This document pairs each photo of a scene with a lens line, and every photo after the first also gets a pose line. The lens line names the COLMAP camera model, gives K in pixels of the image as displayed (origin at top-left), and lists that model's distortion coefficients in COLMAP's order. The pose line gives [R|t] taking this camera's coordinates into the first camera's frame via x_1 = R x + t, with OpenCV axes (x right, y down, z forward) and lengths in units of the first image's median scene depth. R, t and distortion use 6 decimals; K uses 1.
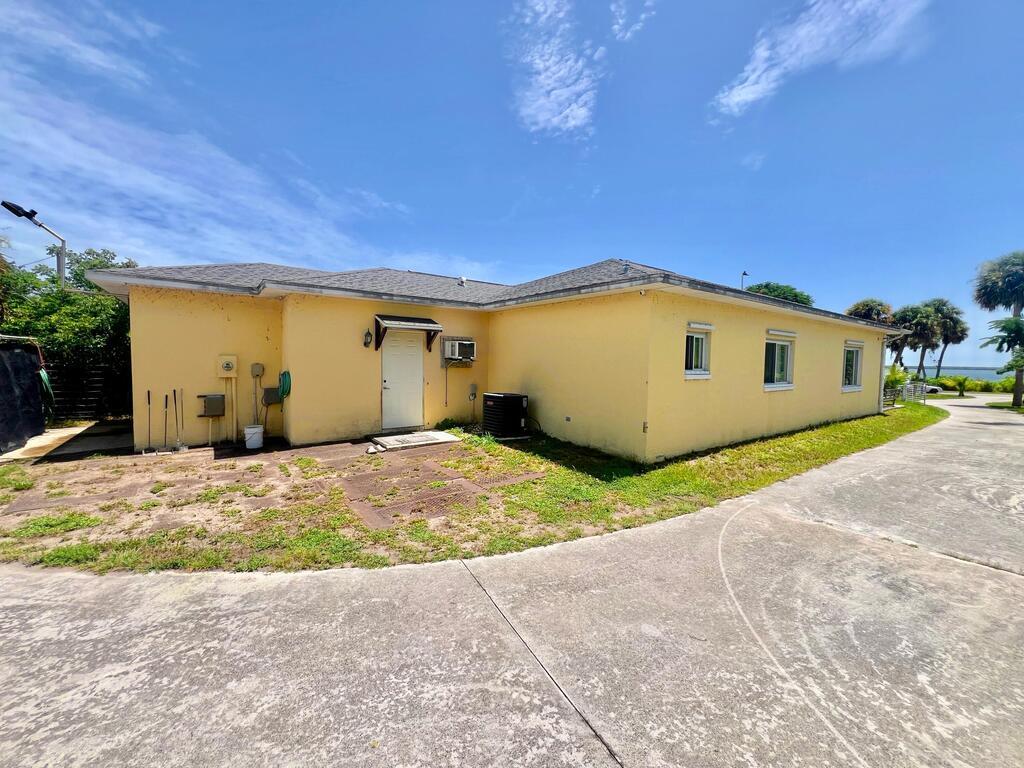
lens RADIAL K [[417.3, 0, 512.0], [0, 417.3, 384.0], [0, 0, 1]] dist [-0.007942, 0.000070]
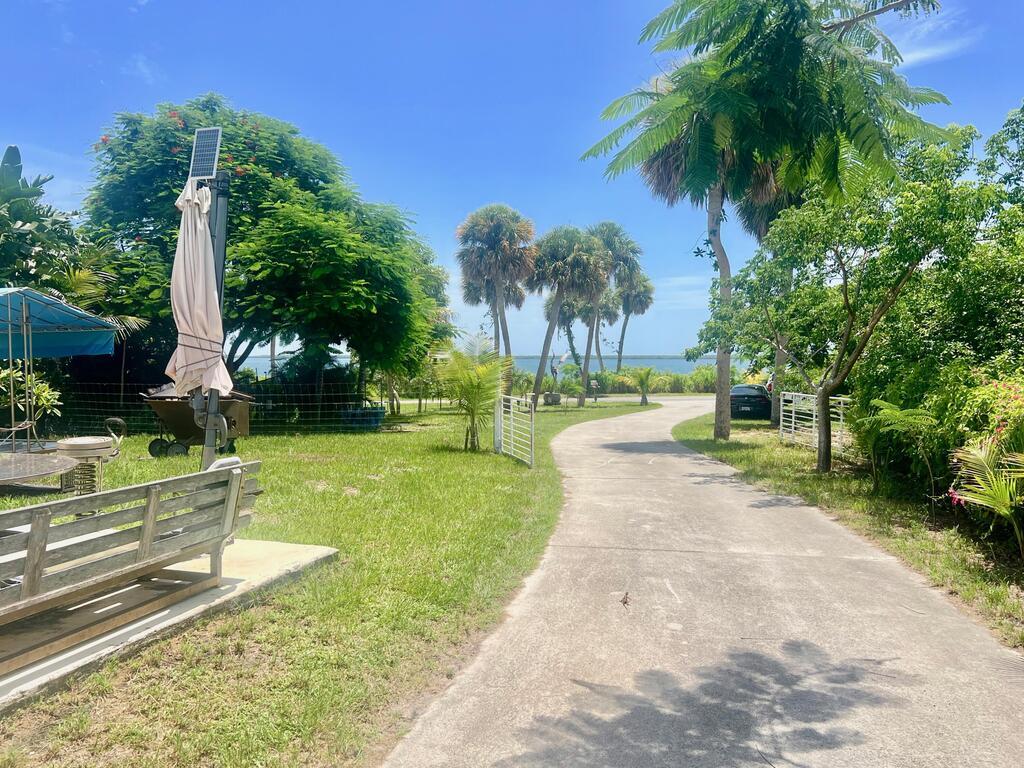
lens RADIAL K [[775.0, 0, 512.0], [0, 775.0, 384.0], [0, 0, 1]] dist [0.001906, 0.000149]
pose [[0.799848, -0.030650, 0.599419, 0.358916], [0.038476, 0.999259, -0.000246, -0.003732], [-0.598968, 0.023260, 0.800435, 0.306172]]
